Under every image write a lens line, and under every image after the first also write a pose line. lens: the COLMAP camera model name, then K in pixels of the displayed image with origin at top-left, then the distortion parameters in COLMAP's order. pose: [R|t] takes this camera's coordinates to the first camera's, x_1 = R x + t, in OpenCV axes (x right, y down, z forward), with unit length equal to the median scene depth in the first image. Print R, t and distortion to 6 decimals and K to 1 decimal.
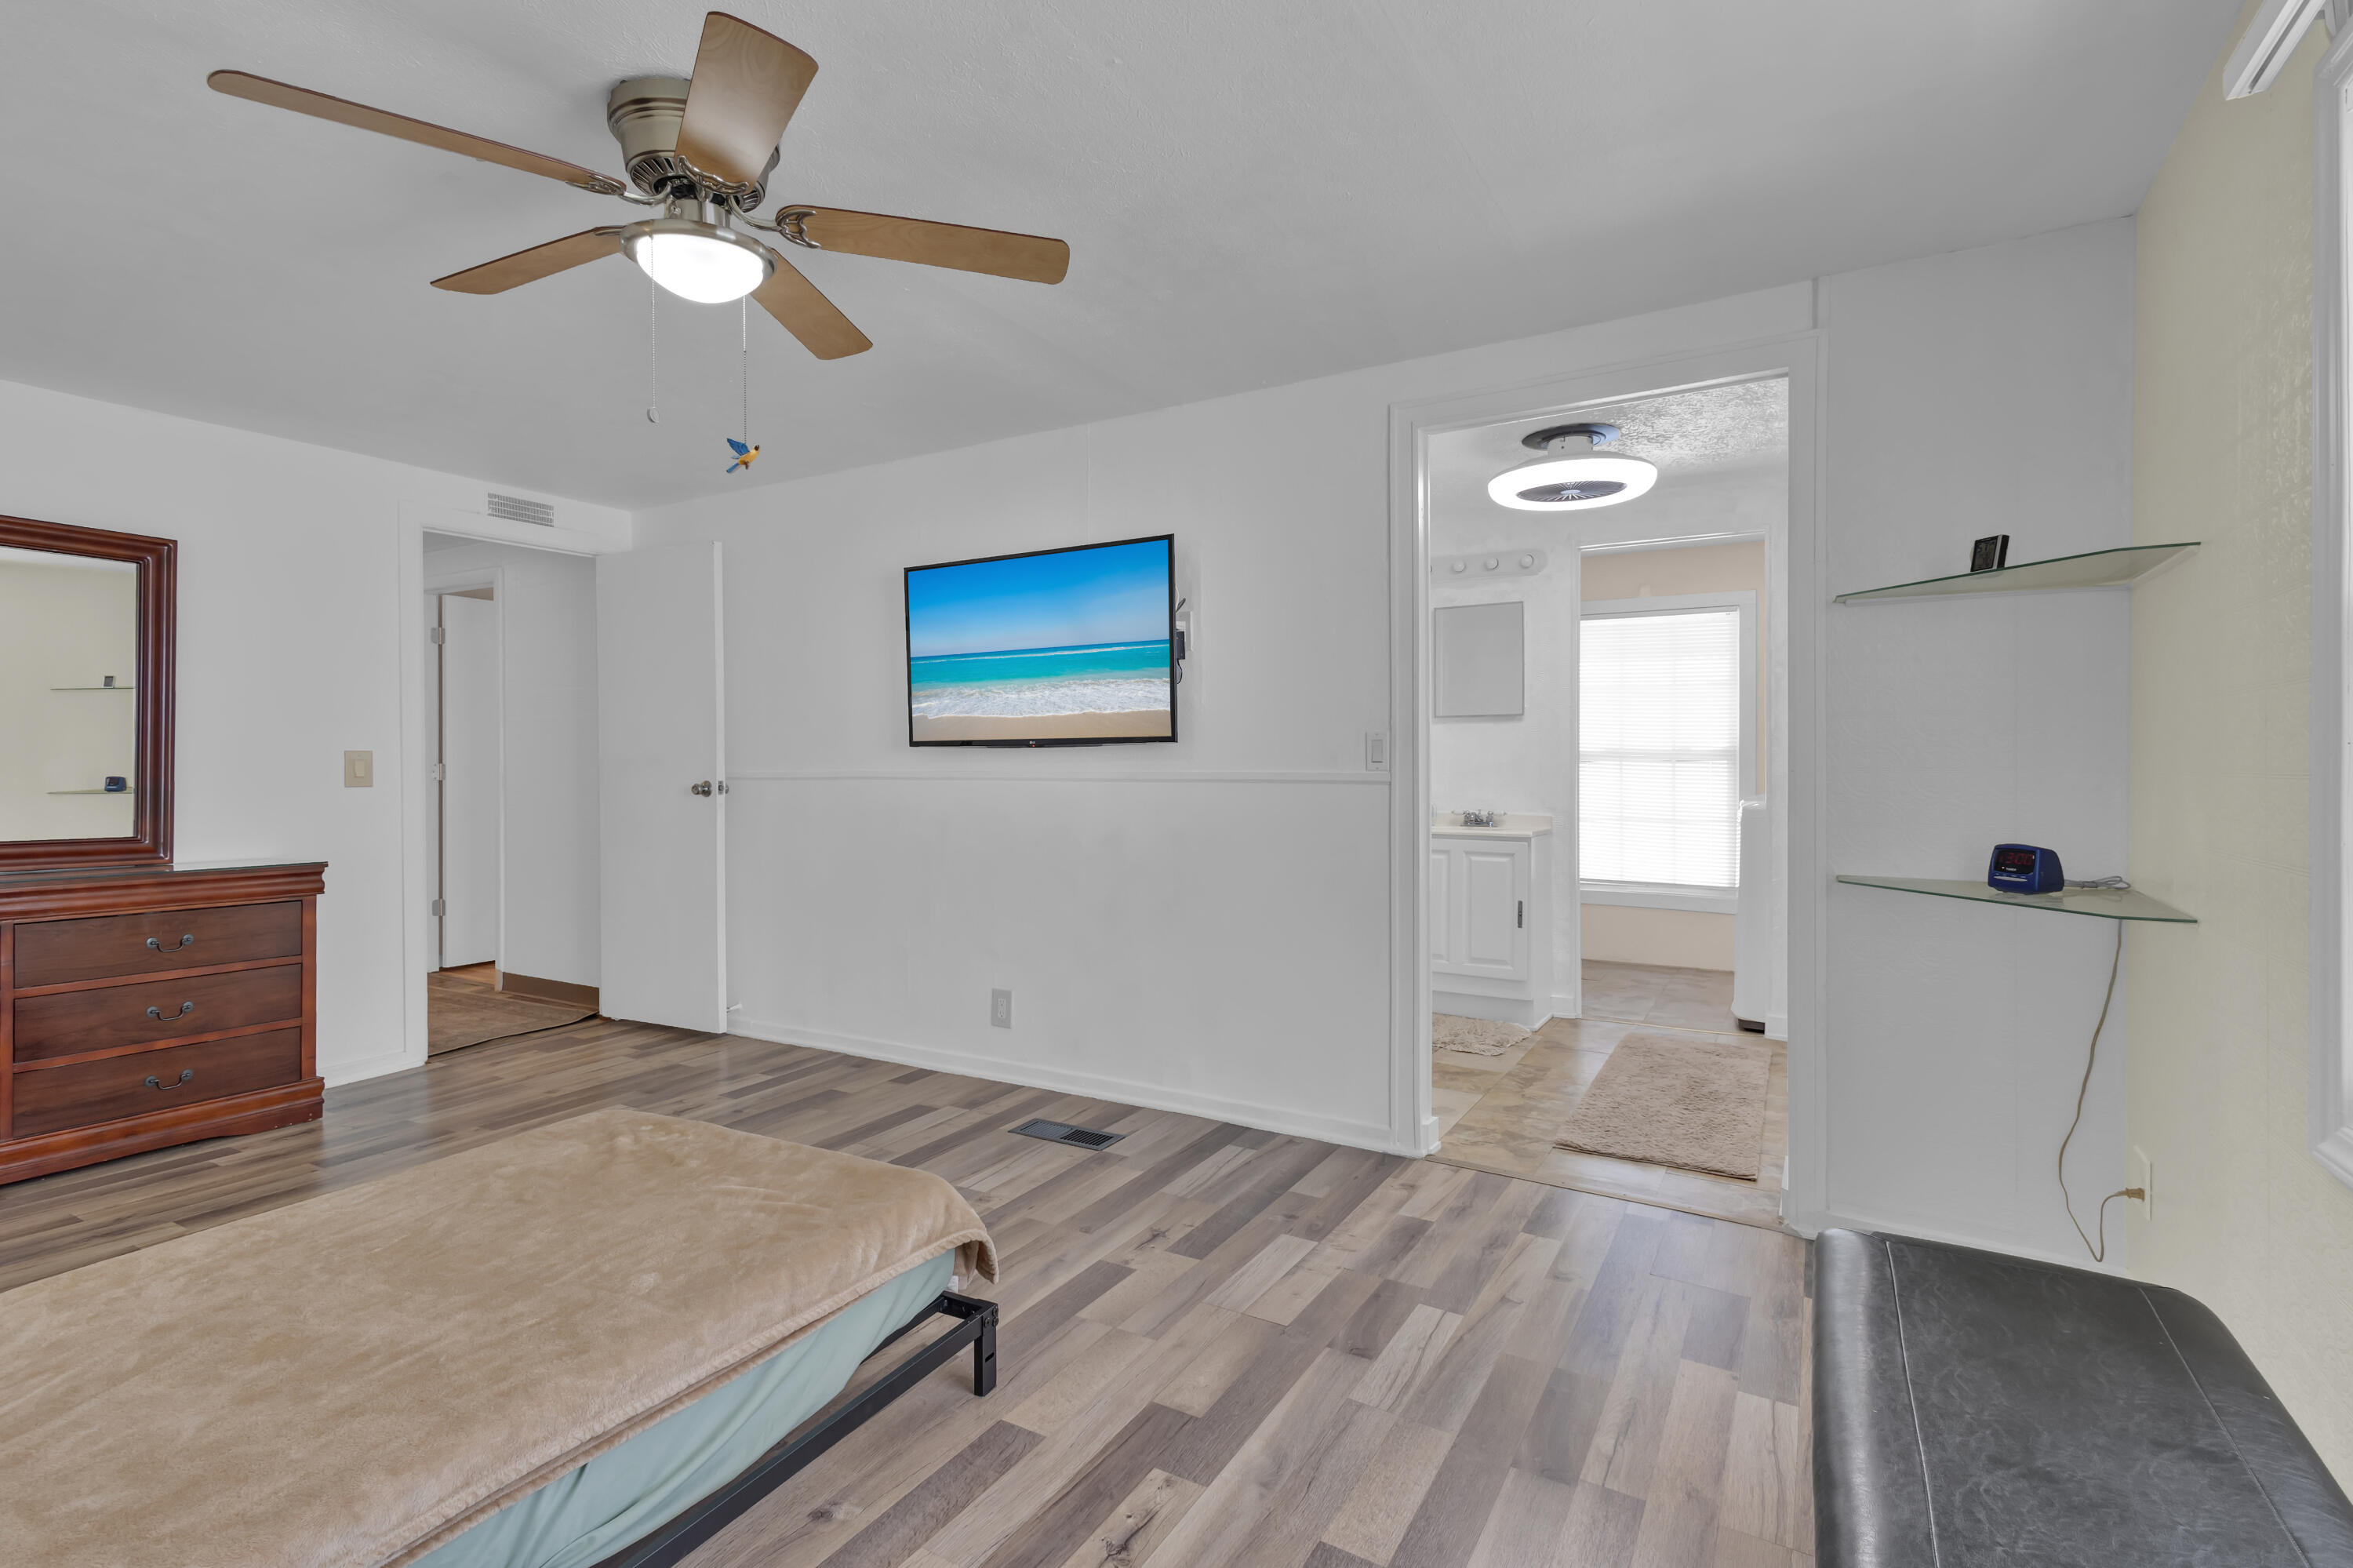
lens RADIAL K [[1100.5, 0, 1176.8], [0, 1100.5, 759.8], [0, 0, 1]] dist [0.013611, -0.005407]
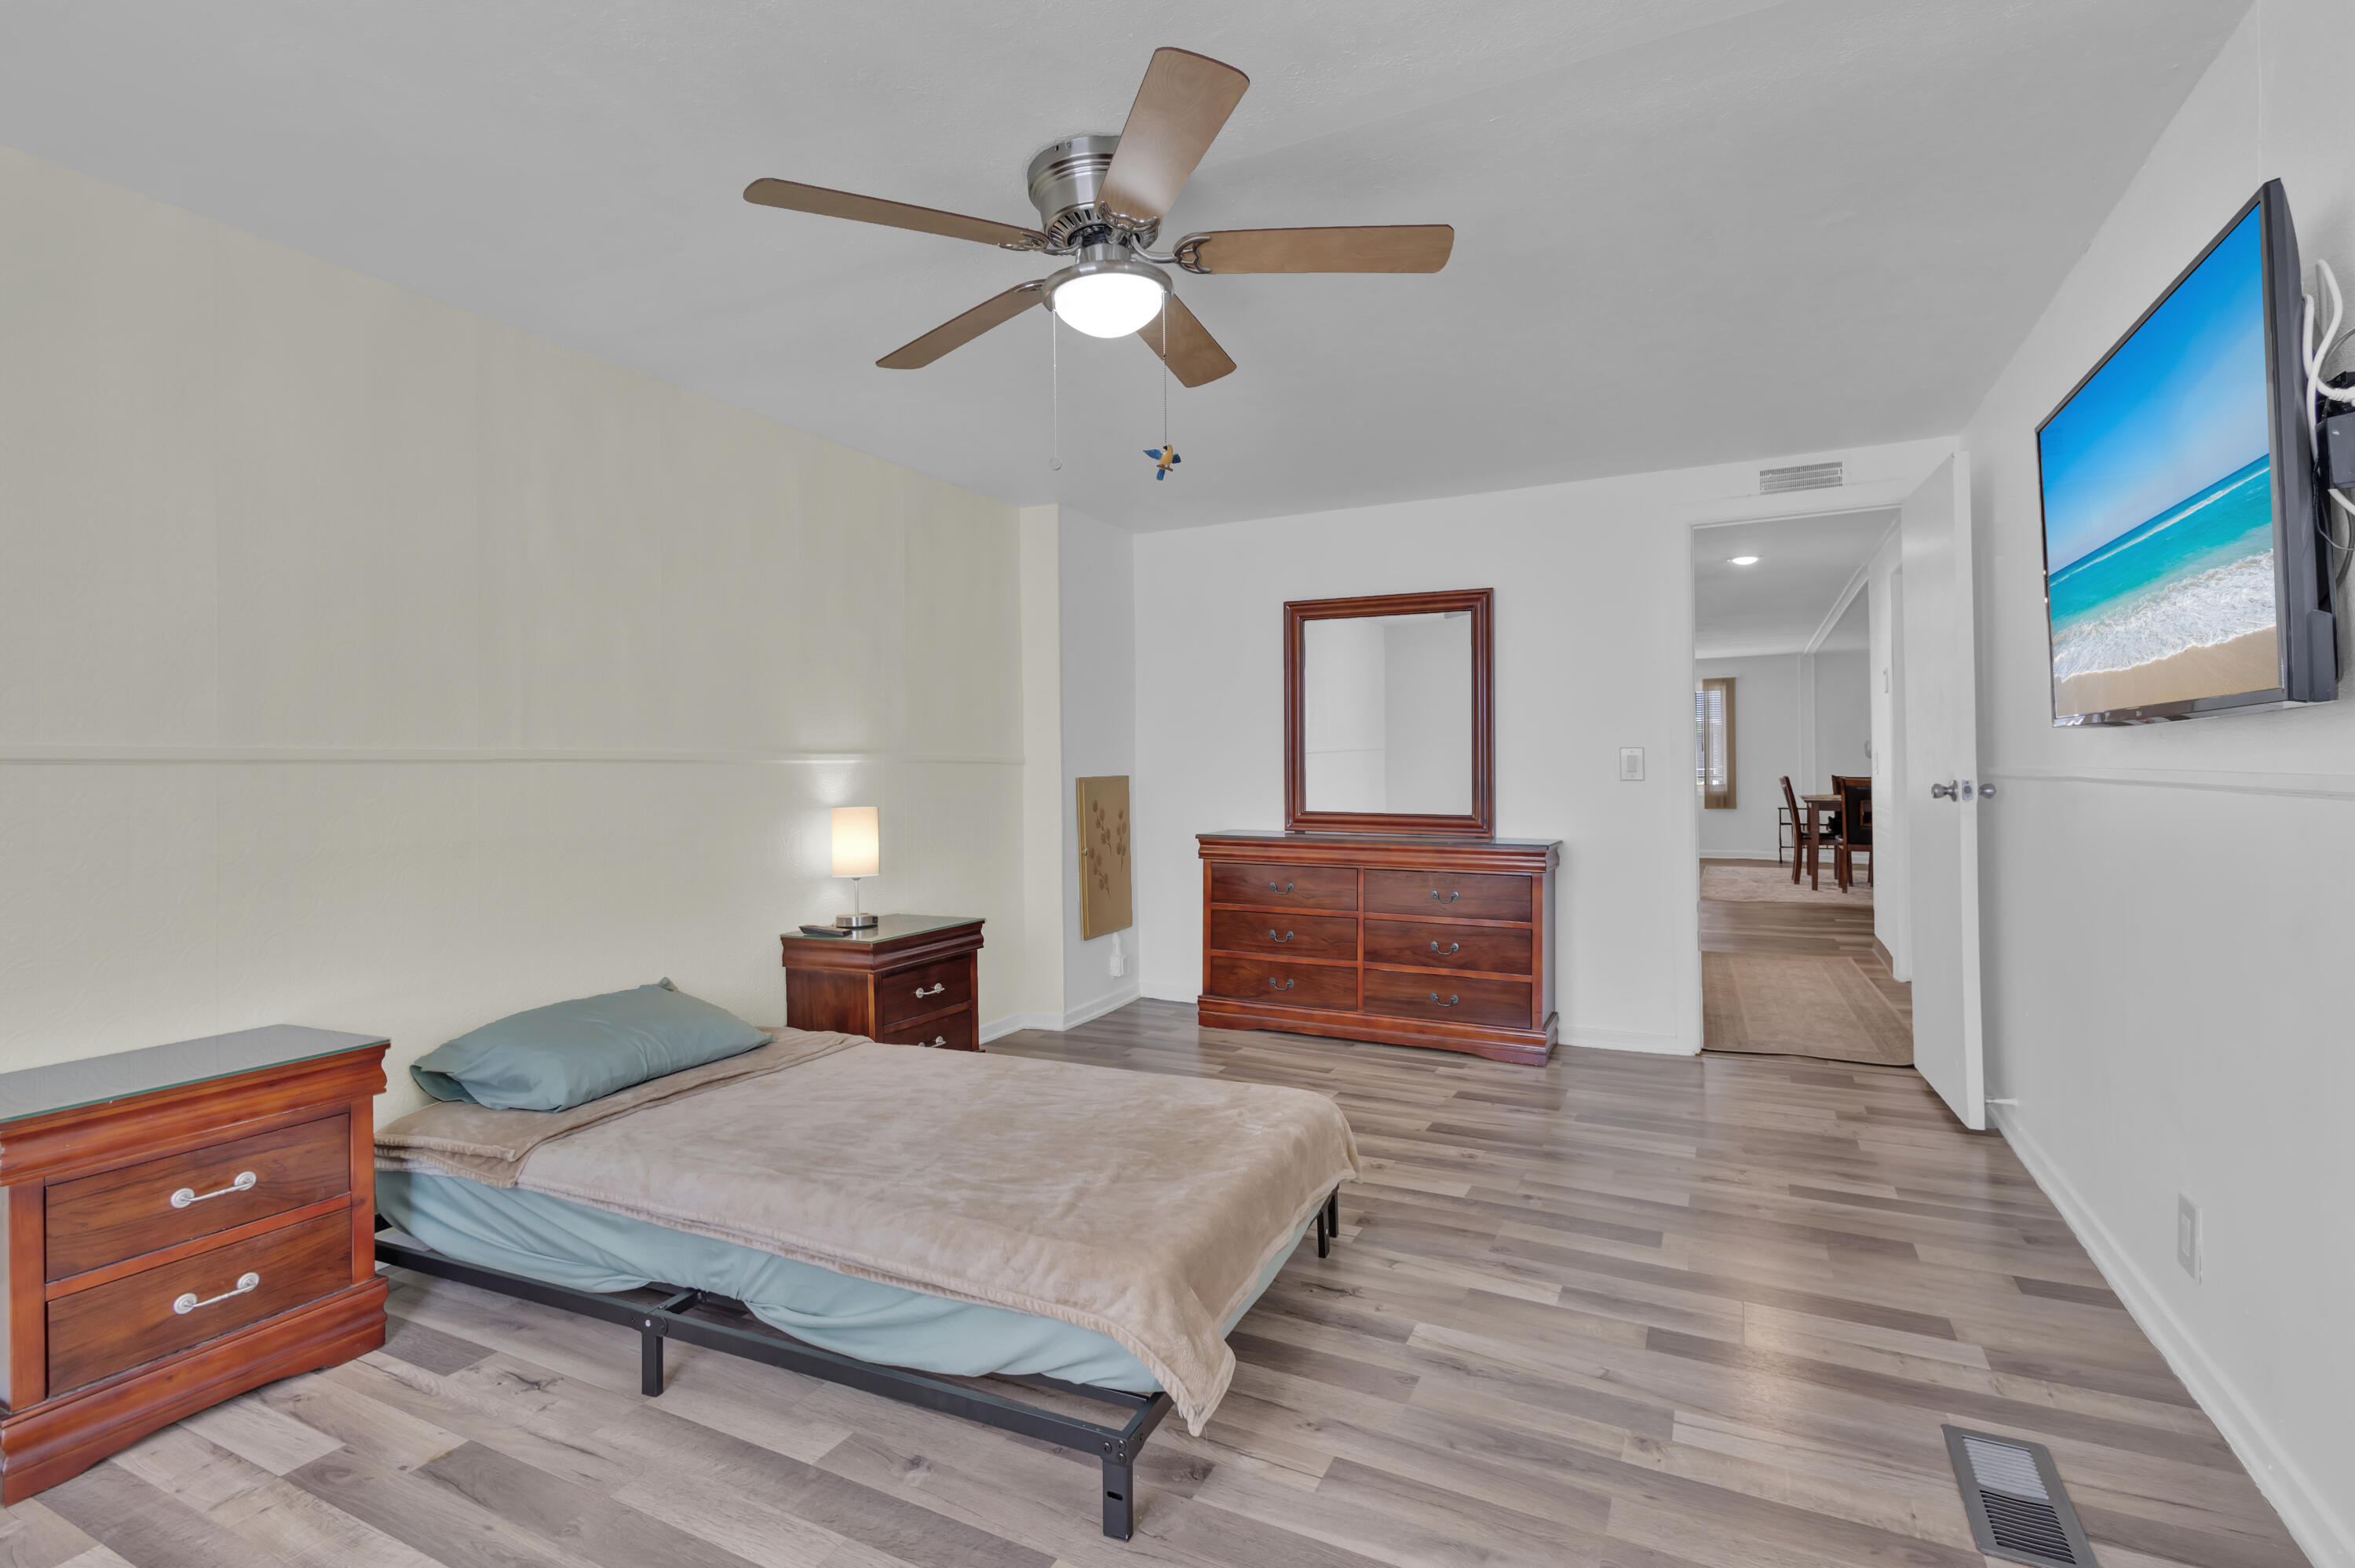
lens RADIAL K [[1101.3, 0, 1177.8], [0, 1101.3, 759.8], [0, 0, 1]] dist [0.013611, -0.005407]
pose [[0.060301, -0.003169, -0.998175, 0.385846], [0.011840, 0.999927, -0.002459, 0.001368], [0.998110, -0.011670, 0.060334, 0.598539]]
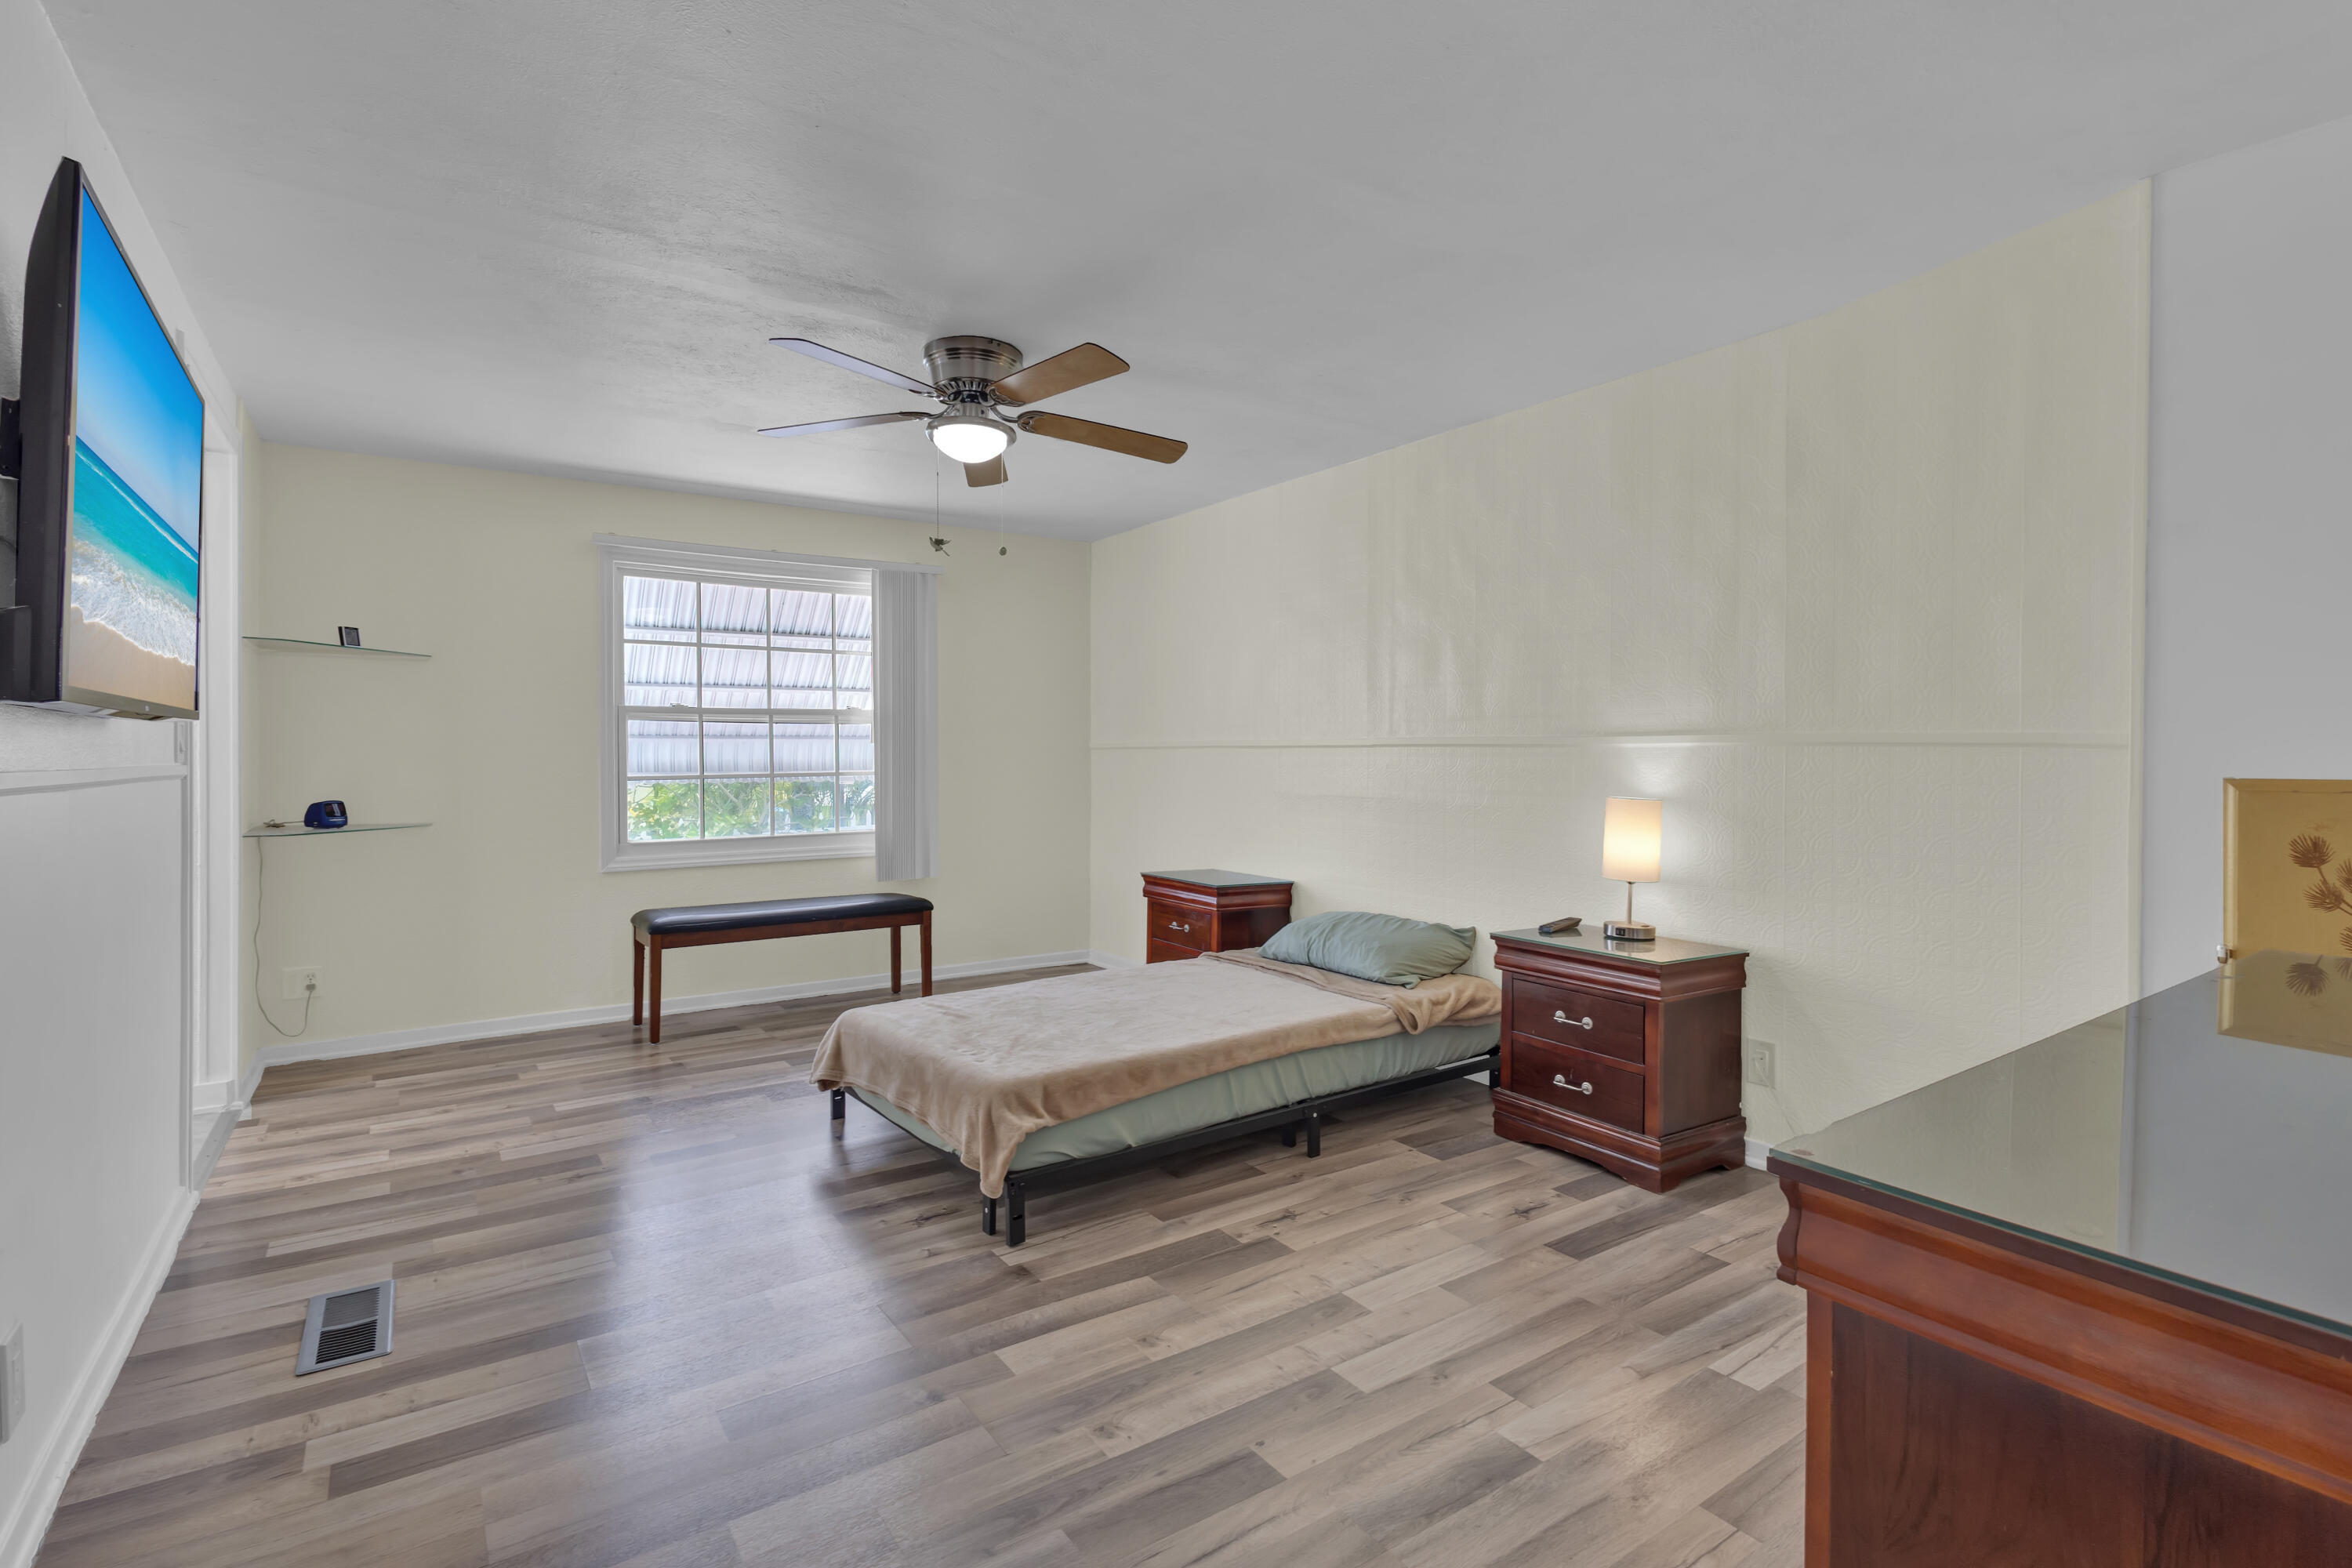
lens RADIAL K [[1113.5, 0, 1163.6], [0, 1113.5, 719.1], [0, 0, 1]] dist [0.004516, 0.000995]
pose [[-0.901247, 0.015925, 0.433012, -0.829992], [0.000787, 0.999383, -0.035116, 0.007955], [-0.433305, -0.031307, -0.900704, 1.408912]]
